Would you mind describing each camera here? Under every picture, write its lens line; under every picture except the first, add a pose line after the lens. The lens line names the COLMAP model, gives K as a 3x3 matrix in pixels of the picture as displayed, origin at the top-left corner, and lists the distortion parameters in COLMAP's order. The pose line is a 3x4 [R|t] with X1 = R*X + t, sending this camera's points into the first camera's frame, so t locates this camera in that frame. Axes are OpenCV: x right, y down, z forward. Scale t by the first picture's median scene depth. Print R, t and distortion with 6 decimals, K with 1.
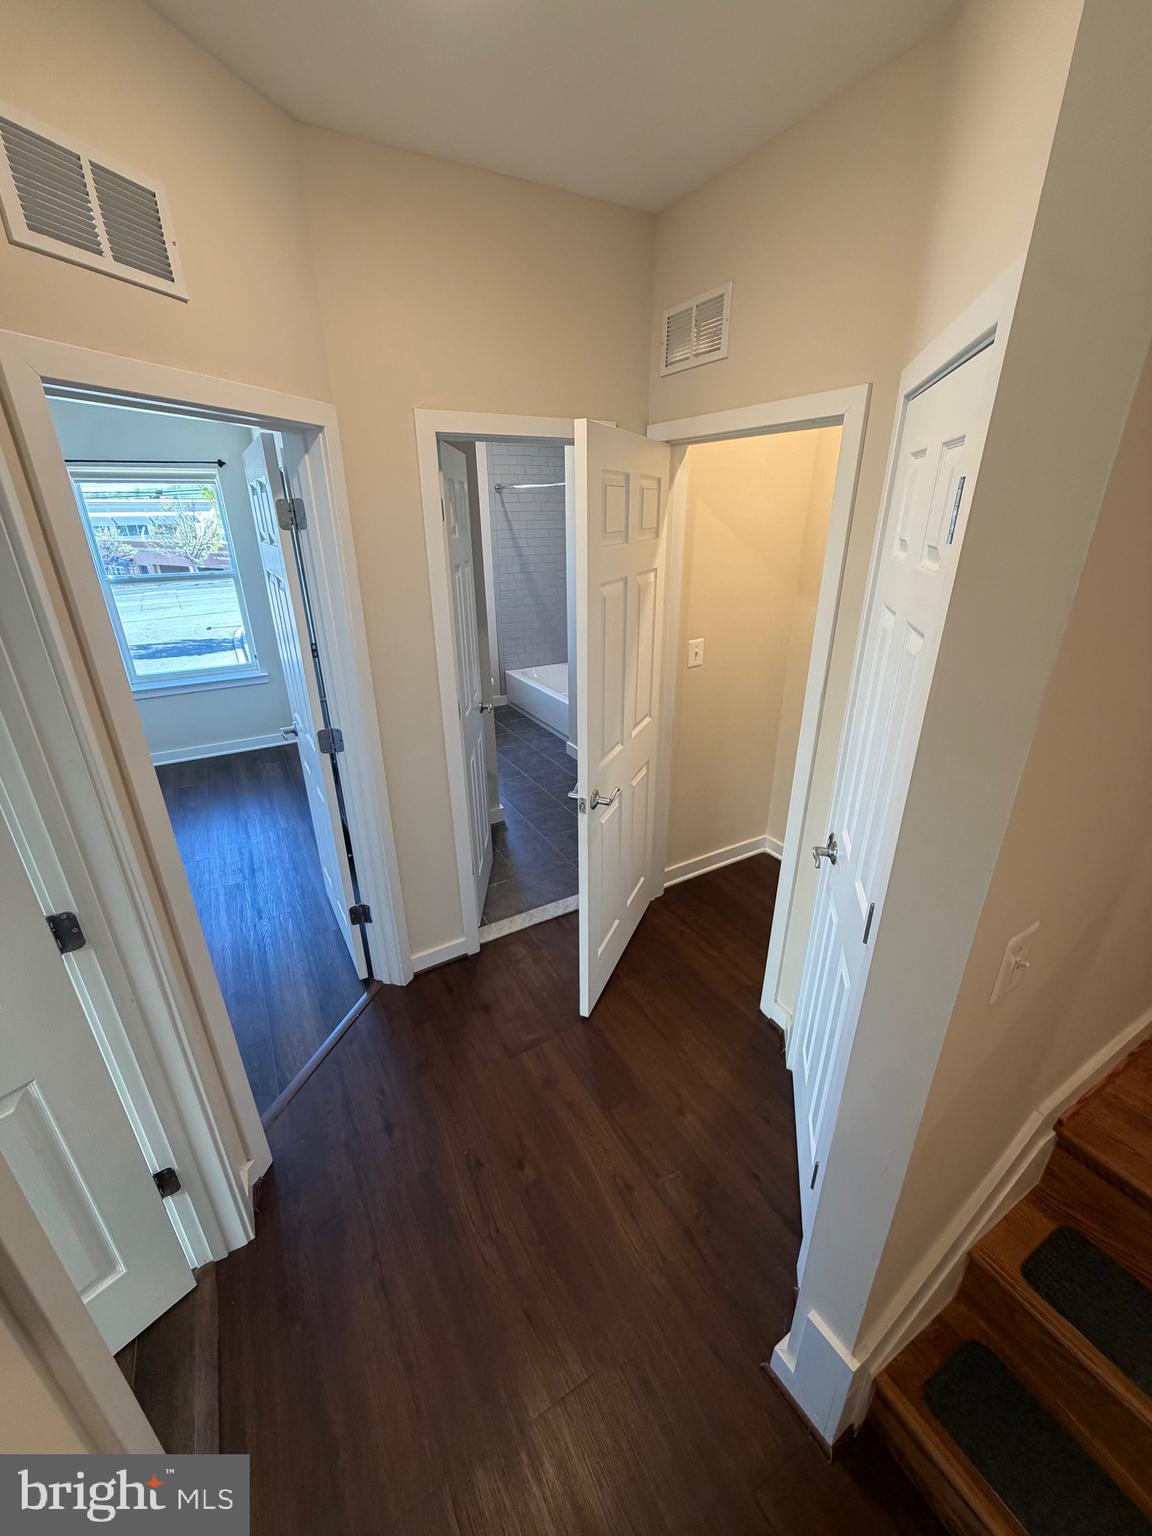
lens RADIAL K [[612.6, 0, 584.4], [0, 612.6, 769.4], [0, 0, 1]] dist [-0.000074, -0.000353]
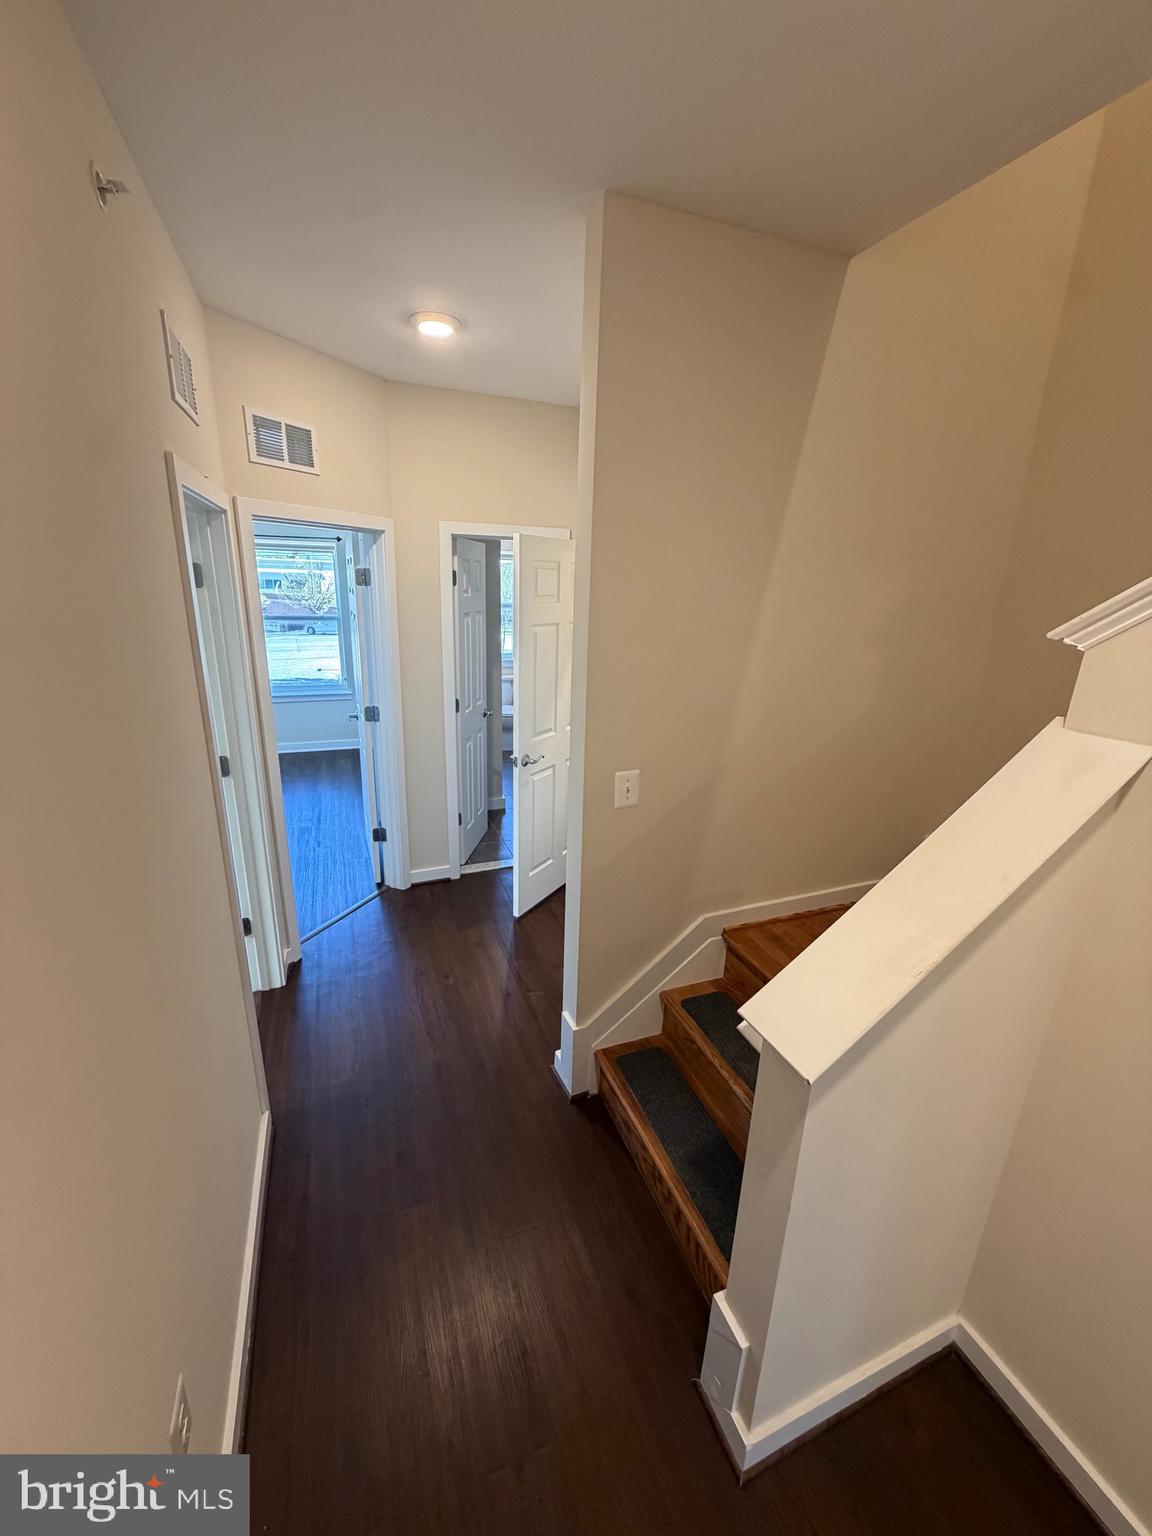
lens RADIAL K [[612.6, 0, 584.4], [0, 612.6, 769.4], [0, 0, 1]] dist [-0.000074, -0.000353]
pose [[0.988839, 0.079571, -0.125956, 0.297655], [-0.092078, 0.991035, -0.096800, 0.171843], [0.117124, 0.107318, 0.987302, -0.427927]]
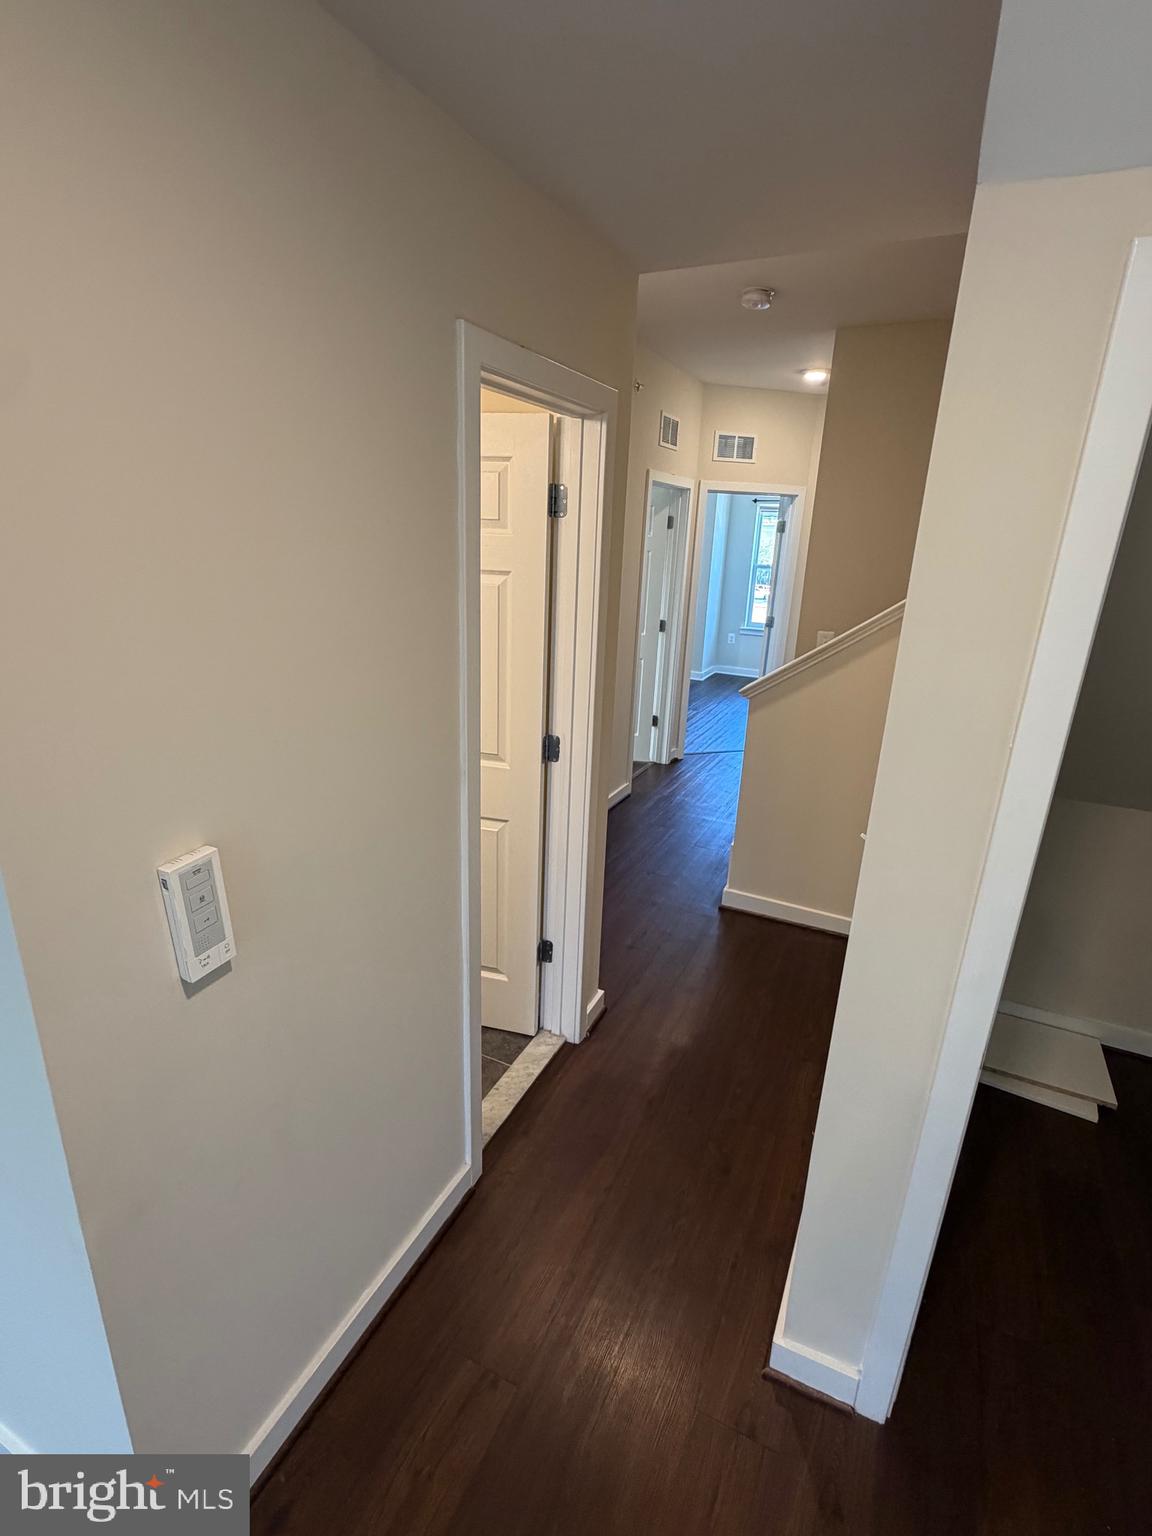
lens RADIAL K [[735.6, 0, 576.0], [0, 735.6, 766.0], [0, 0, 1]] dist [0.002266, 0.000518]
pose [[0.554928, 0.283913, -0.781951, 1.285896], [-0.360132, 0.929305, 0.081840, 0.424151], [0.749907, 0.236190, 0.617944, -0.972200]]
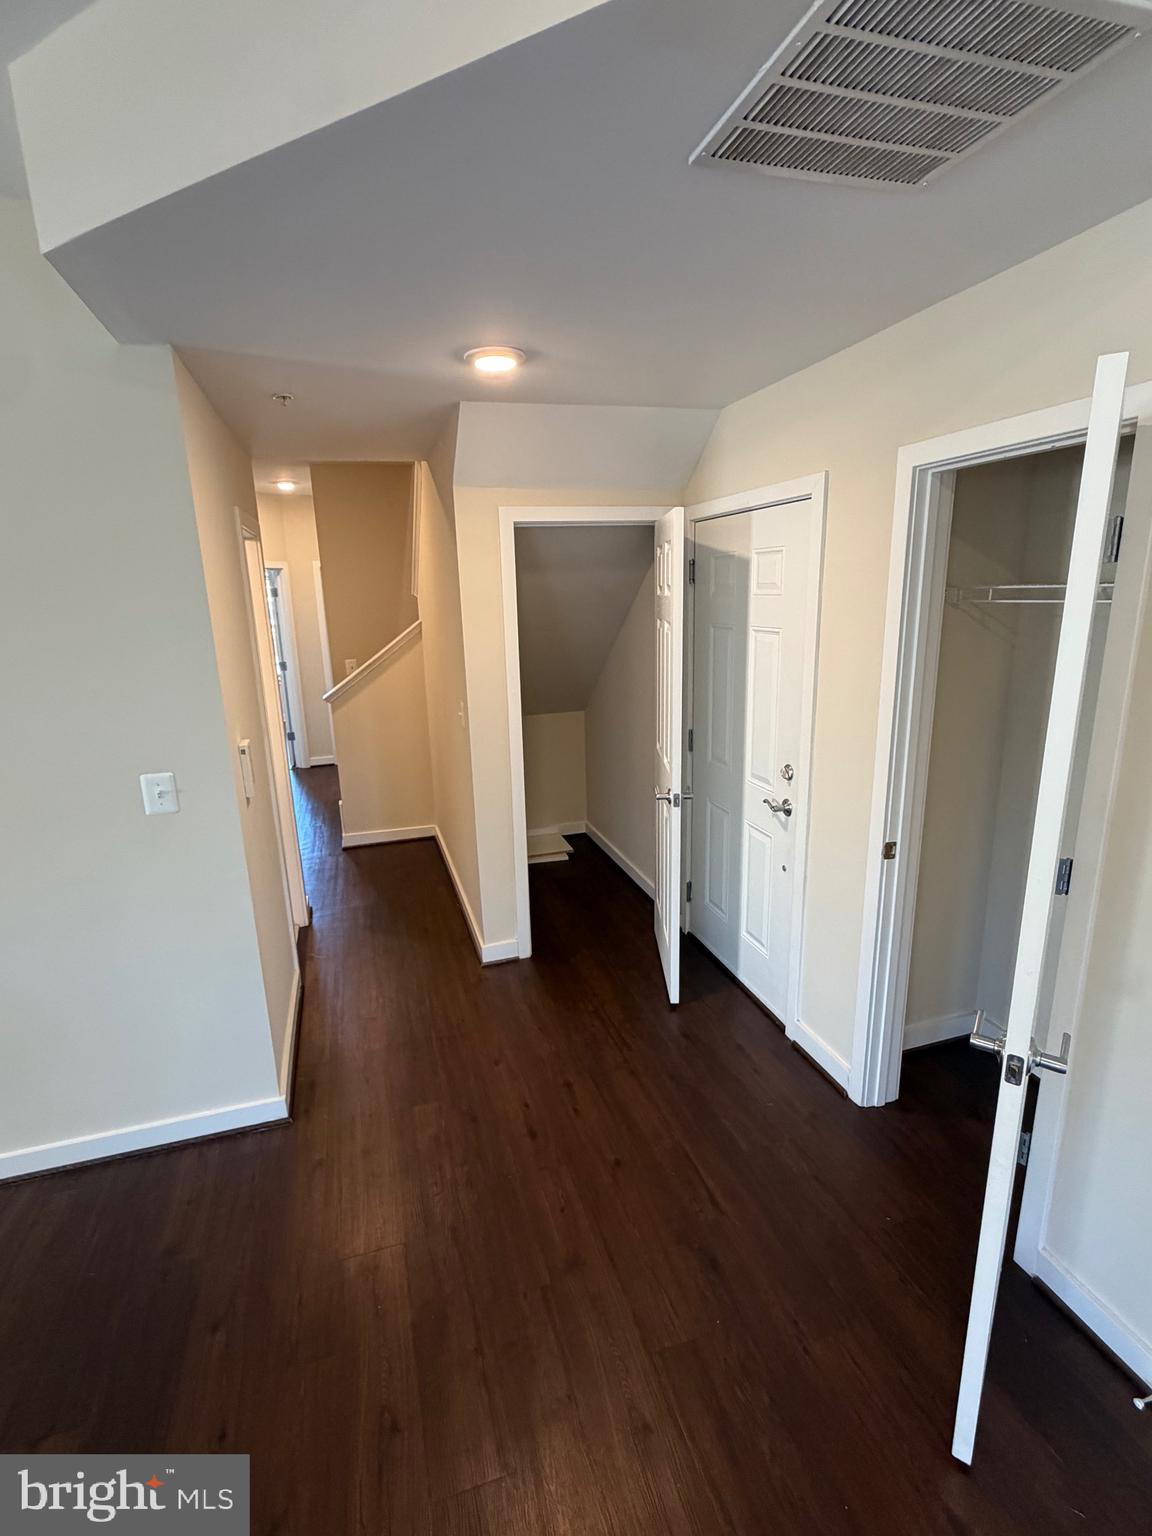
lens RADIAL K [[735.6, 0, 576.0], [0, 735.6, 766.0], [0, 0, 1]] dist [0.002266, 0.000518]
pose [[0.971826, 0.029749, -0.233815, 1.513561], [-0.065658, 0.986905, -0.147333, 0.722532], [0.226370, 0.158534, 0.961053, -1.686693]]
